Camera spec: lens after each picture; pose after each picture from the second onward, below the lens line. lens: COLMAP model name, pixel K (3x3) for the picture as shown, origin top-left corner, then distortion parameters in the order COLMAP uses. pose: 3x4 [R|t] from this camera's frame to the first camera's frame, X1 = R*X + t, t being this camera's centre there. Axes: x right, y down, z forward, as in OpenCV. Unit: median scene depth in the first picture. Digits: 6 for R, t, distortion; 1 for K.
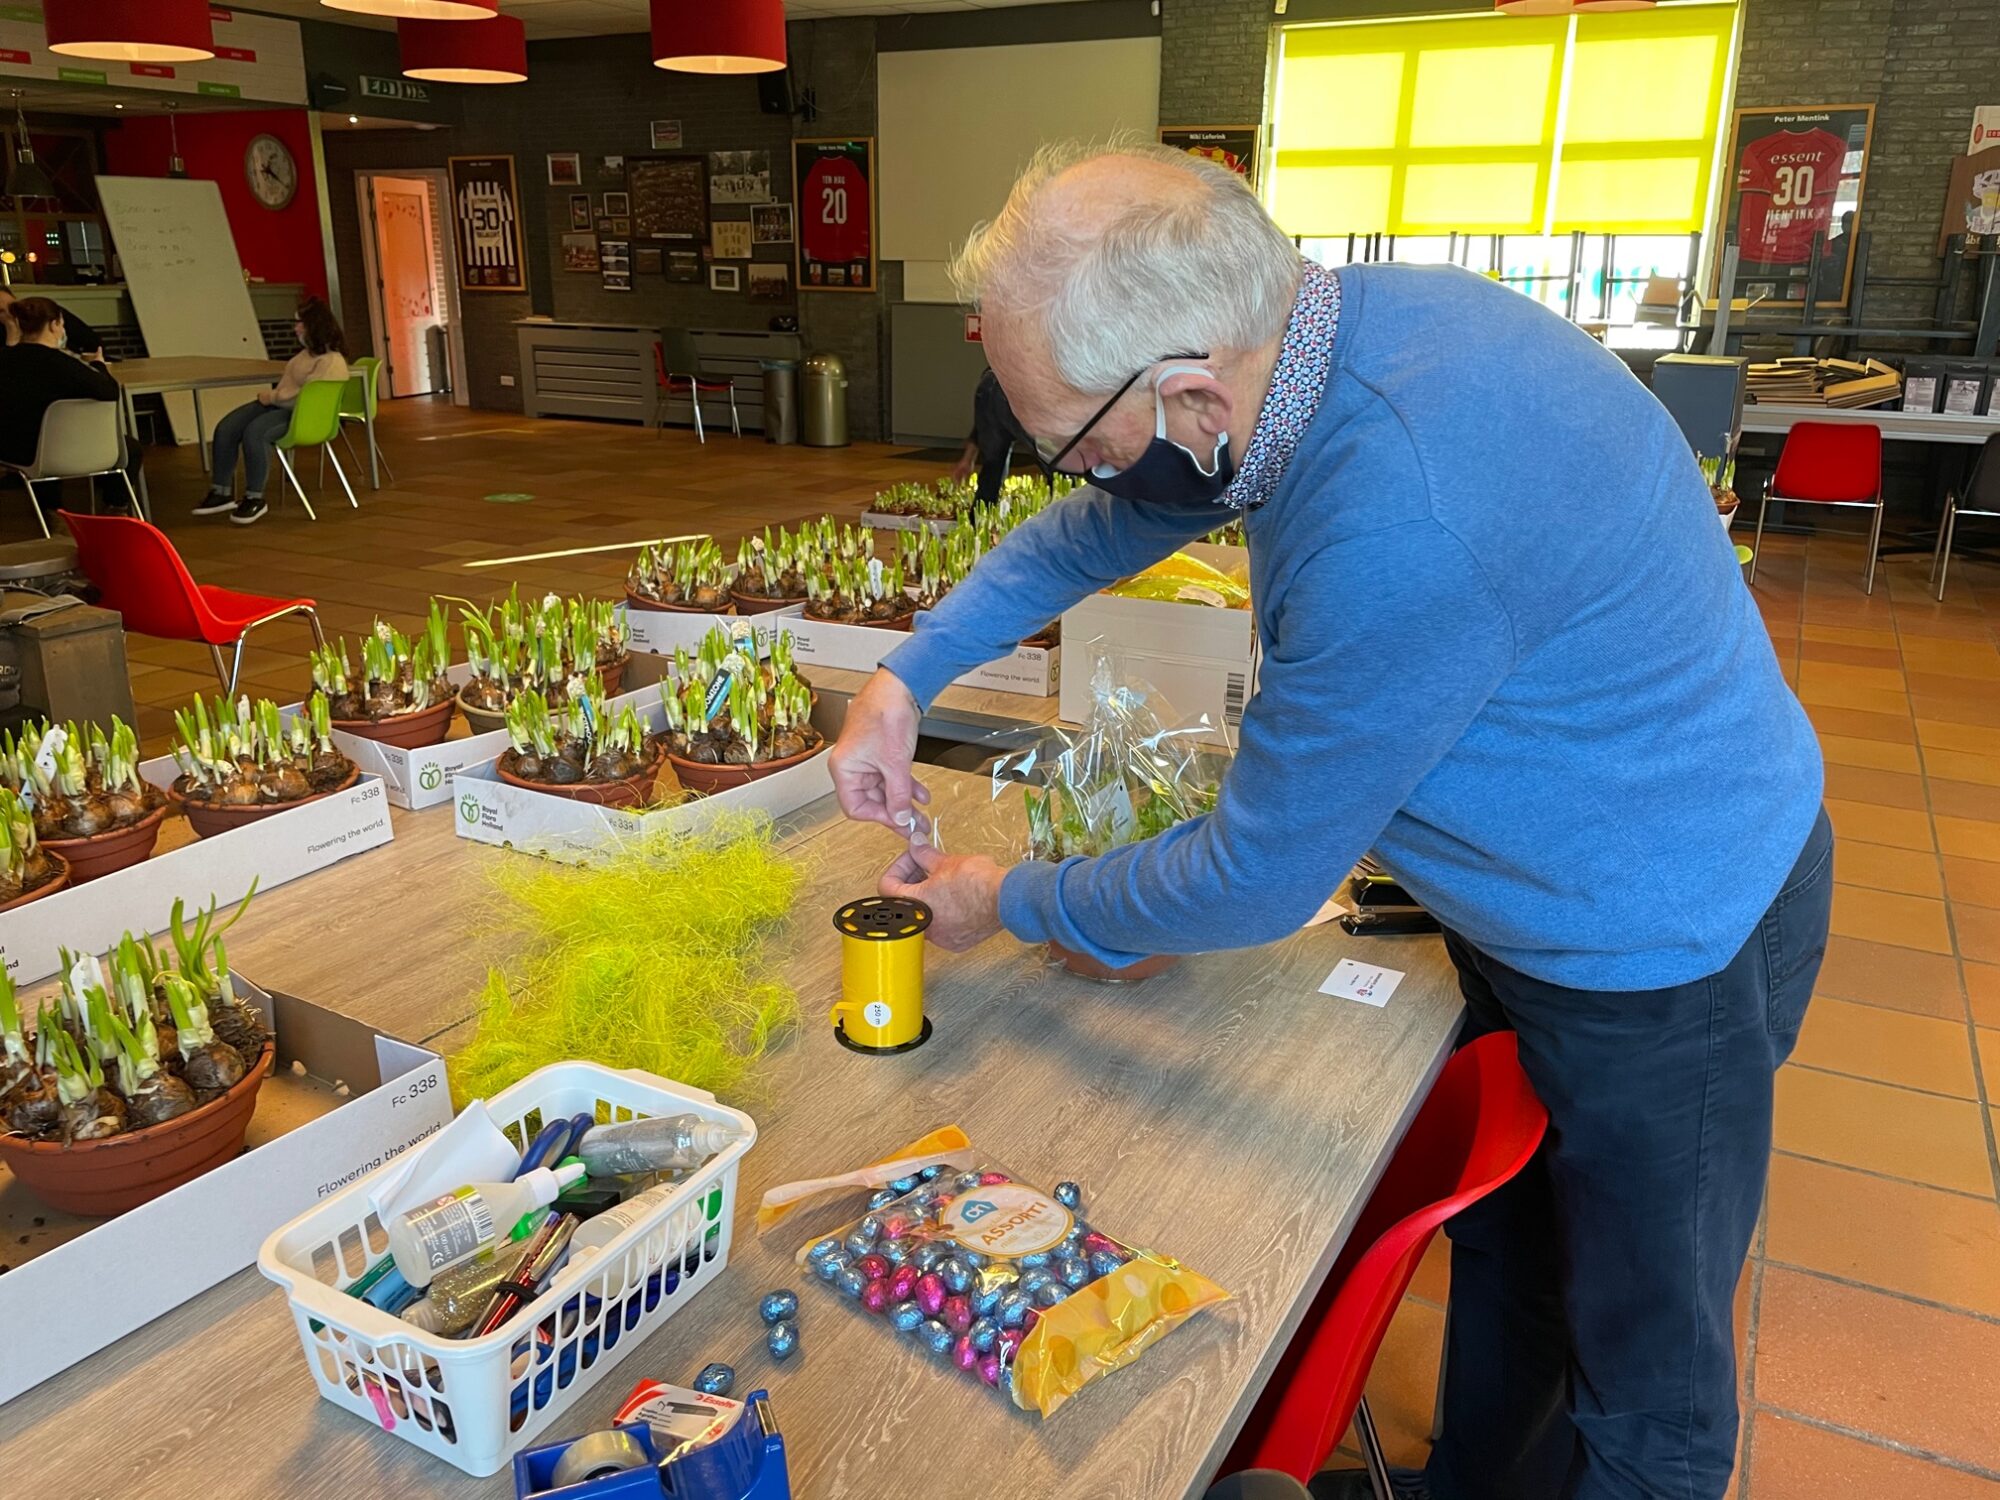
lens RADIAL K [[1534.1, 0, 1000.0], [0, 1534.1, 750.0], [0, 0, 1]] dist [0.048555, -0.072662]
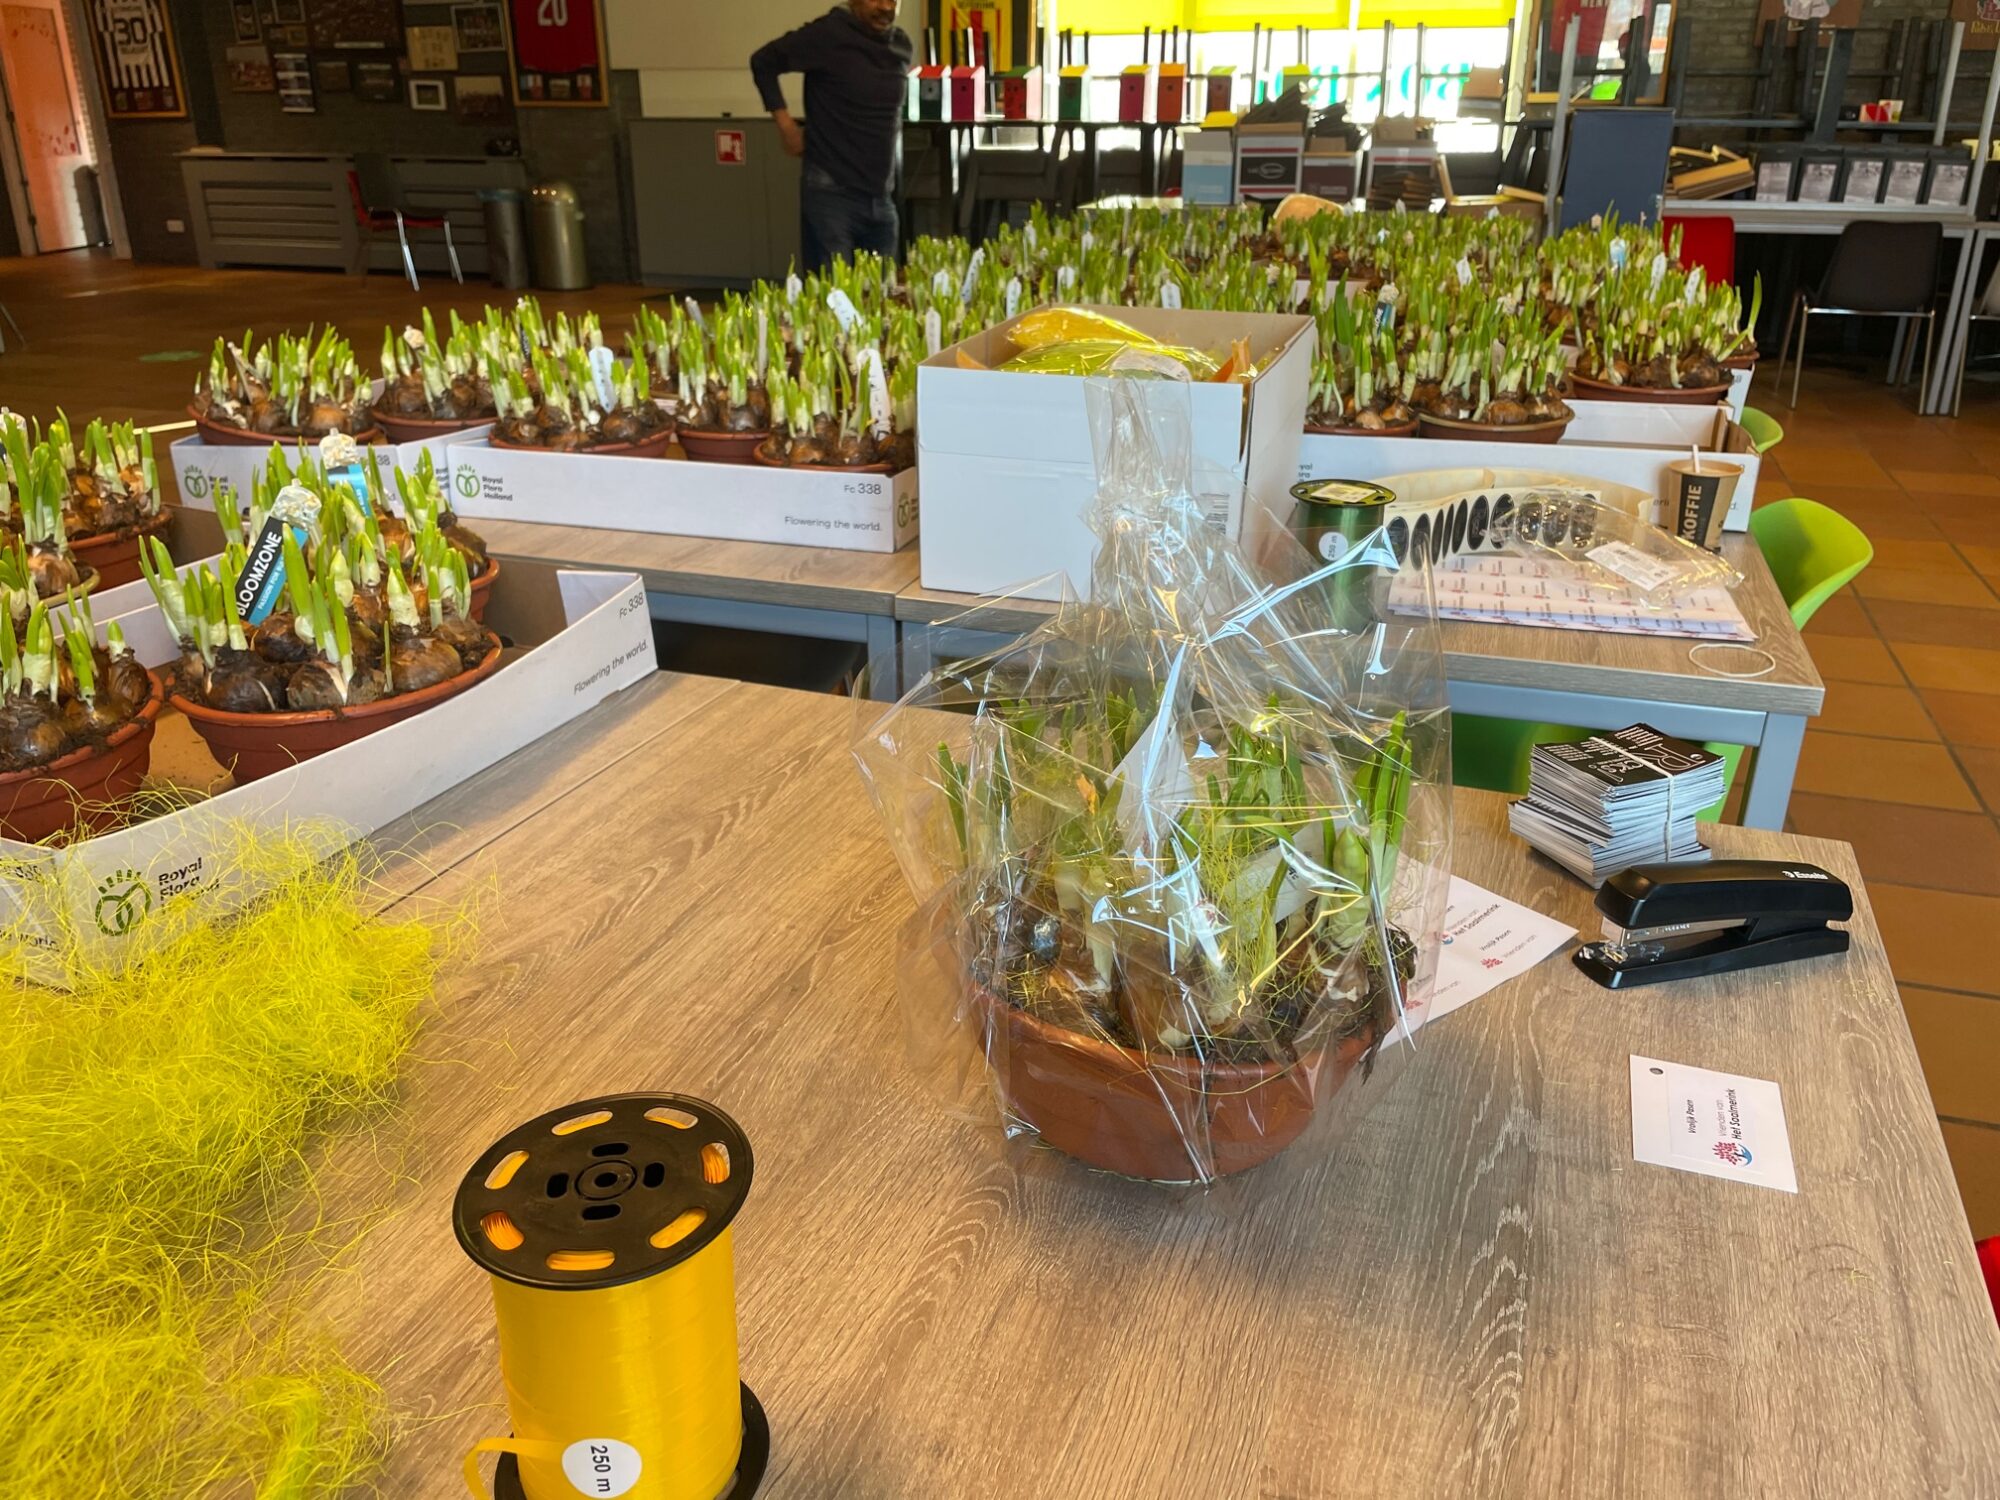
lens RADIAL K [[1534.1, 0, 1000.0], [0, 1534.1, 750.0], [0, 0, 1]] dist [0.048555, -0.072662]
pose [[0.988689, -0.069875, 0.132709, -0.013026], [0.058351, 0.994337, 0.088824, -0.005666], [-0.138164, -0.080076, 0.987167, 0.303279]]
